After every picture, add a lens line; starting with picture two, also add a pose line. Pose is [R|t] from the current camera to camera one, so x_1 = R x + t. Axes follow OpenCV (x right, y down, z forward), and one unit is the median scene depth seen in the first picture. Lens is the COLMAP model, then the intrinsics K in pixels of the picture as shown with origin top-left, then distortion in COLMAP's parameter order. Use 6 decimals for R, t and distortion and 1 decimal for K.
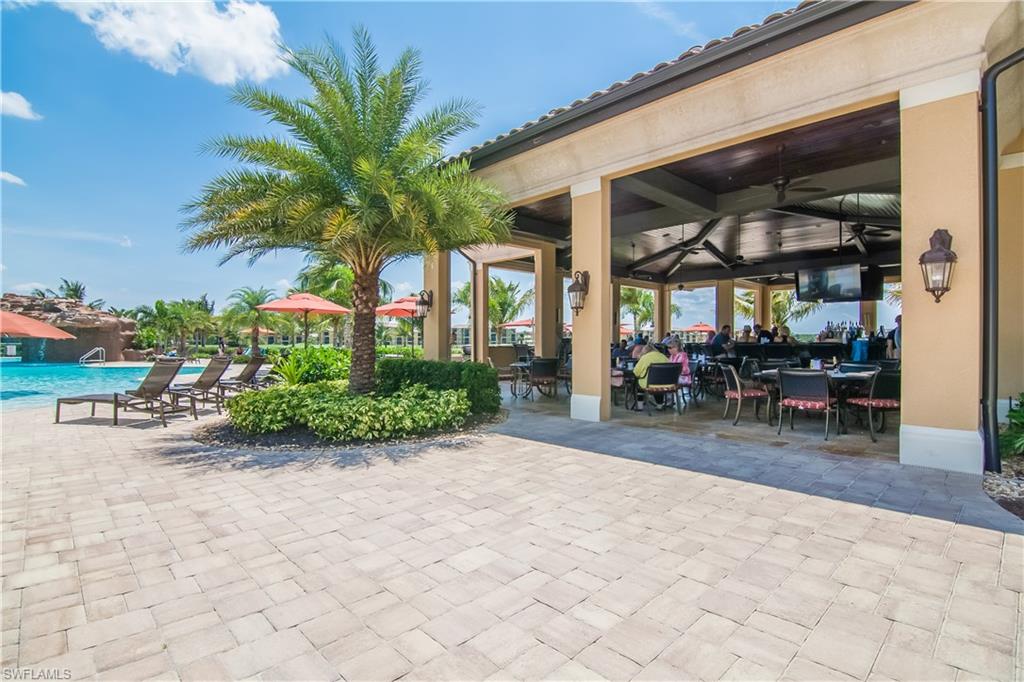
lens RADIAL K [[477.7, 0, 512.0], [0, 477.7, 341.0], [0, 0, 1]] dist [-0.000914, -0.011127]
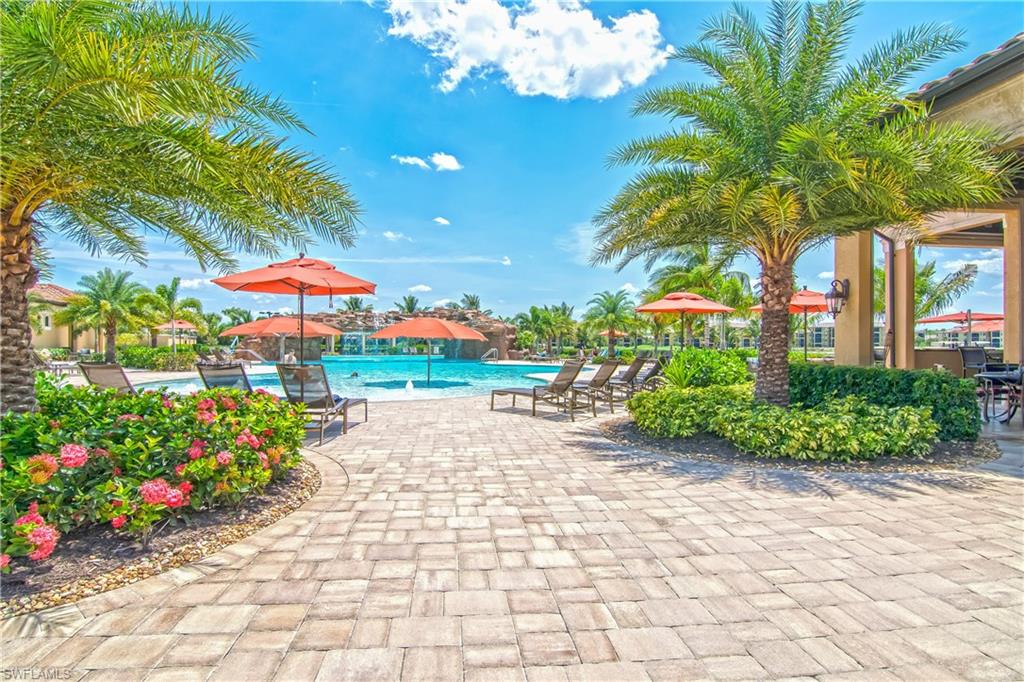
lens RADIAL K [[477.7, 0, 512.0], [0, 477.7, 341.0], [0, 0, 1]] dist [-0.000914, -0.011127]
pose [[0.819068, -0.003938, -0.573683, -0.214224], [0.001388, 0.999987, -0.004881, 0.001422], [0.573695, 0.003202, 0.819063, 0.021174]]
